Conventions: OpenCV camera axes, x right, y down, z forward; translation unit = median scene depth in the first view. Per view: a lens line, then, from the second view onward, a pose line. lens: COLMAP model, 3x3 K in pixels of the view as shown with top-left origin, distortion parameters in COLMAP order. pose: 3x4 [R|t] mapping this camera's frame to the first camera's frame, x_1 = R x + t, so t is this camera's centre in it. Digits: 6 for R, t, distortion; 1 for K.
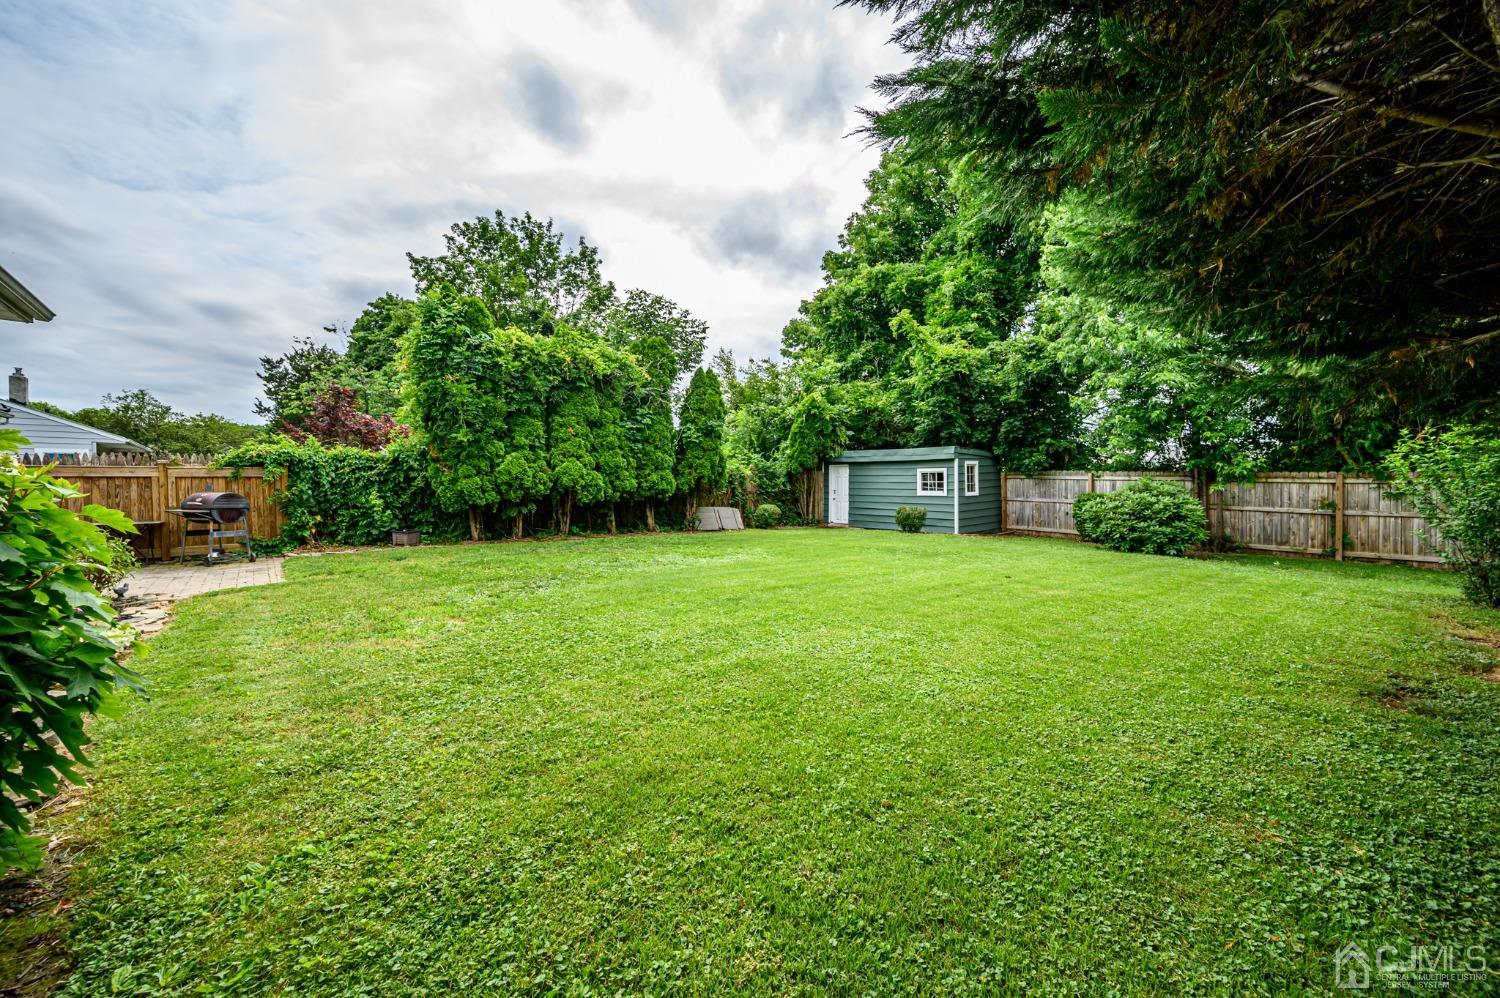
lens RADIAL K [[591.7, 0, 747.2], [0, 591.7, 492.4], [0, 0, 1]] dist [-0.000605, 0.000118]
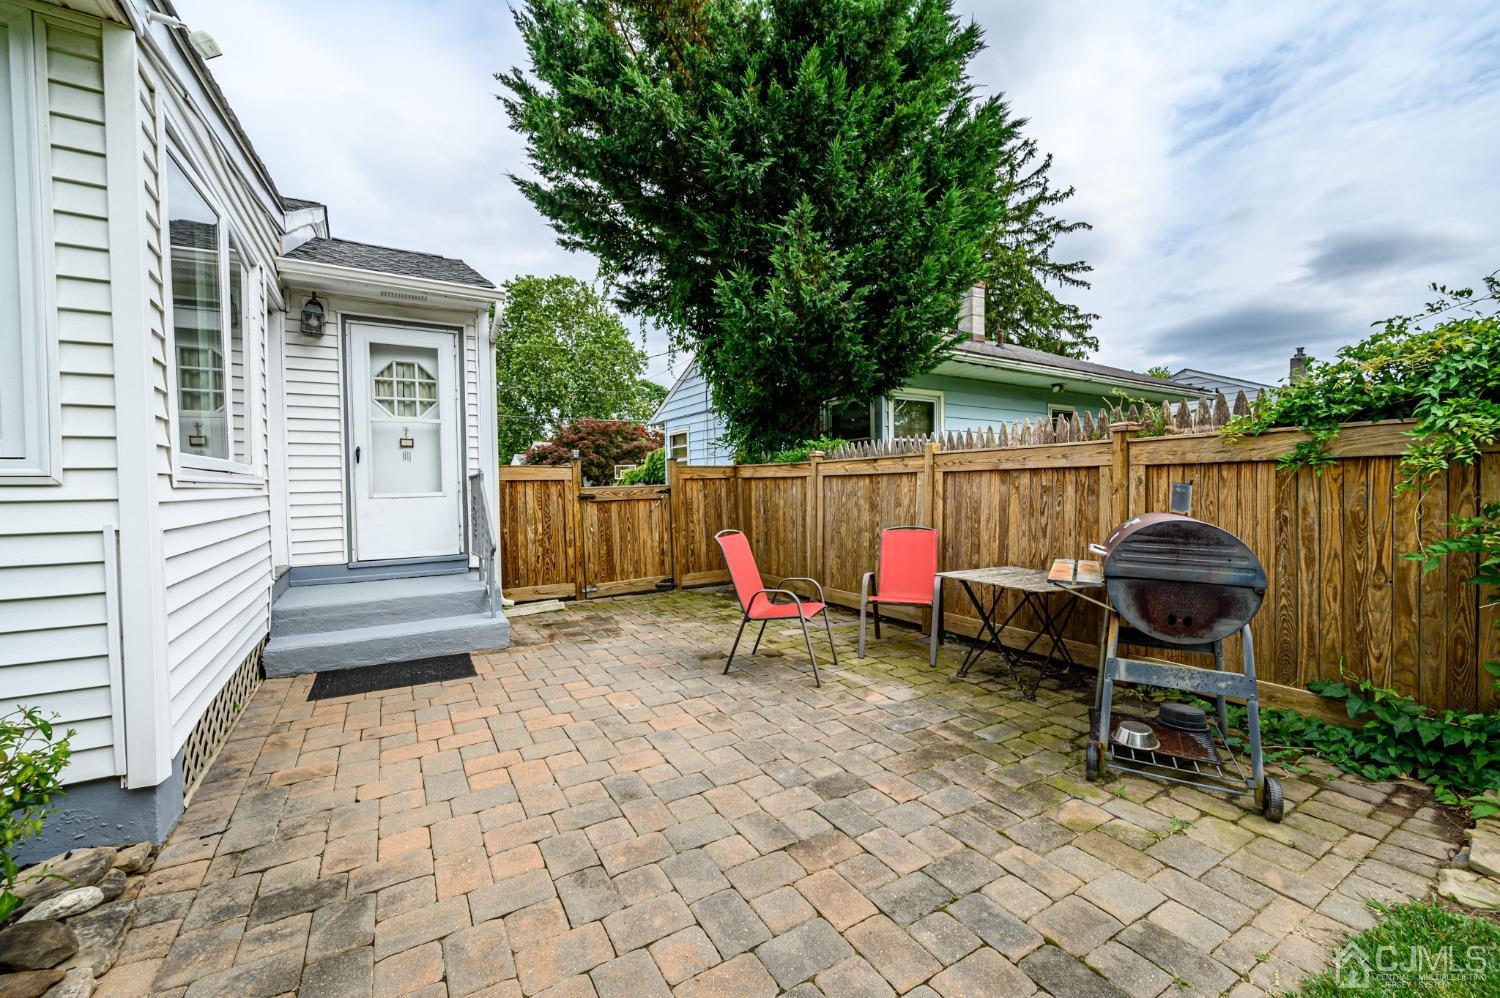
lens RADIAL K [[591.7, 0, 747.2], [0, 591.7, 492.4], [0, 0, 1]] dist [-0.000605, 0.000118]
pose [[-0.161386, 0.016093, -0.986760, -0.538110], [-0.006645, 0.999827, 0.017393, -0.013277], [0.986869, 0.009364, -0.161251, 0.778249]]
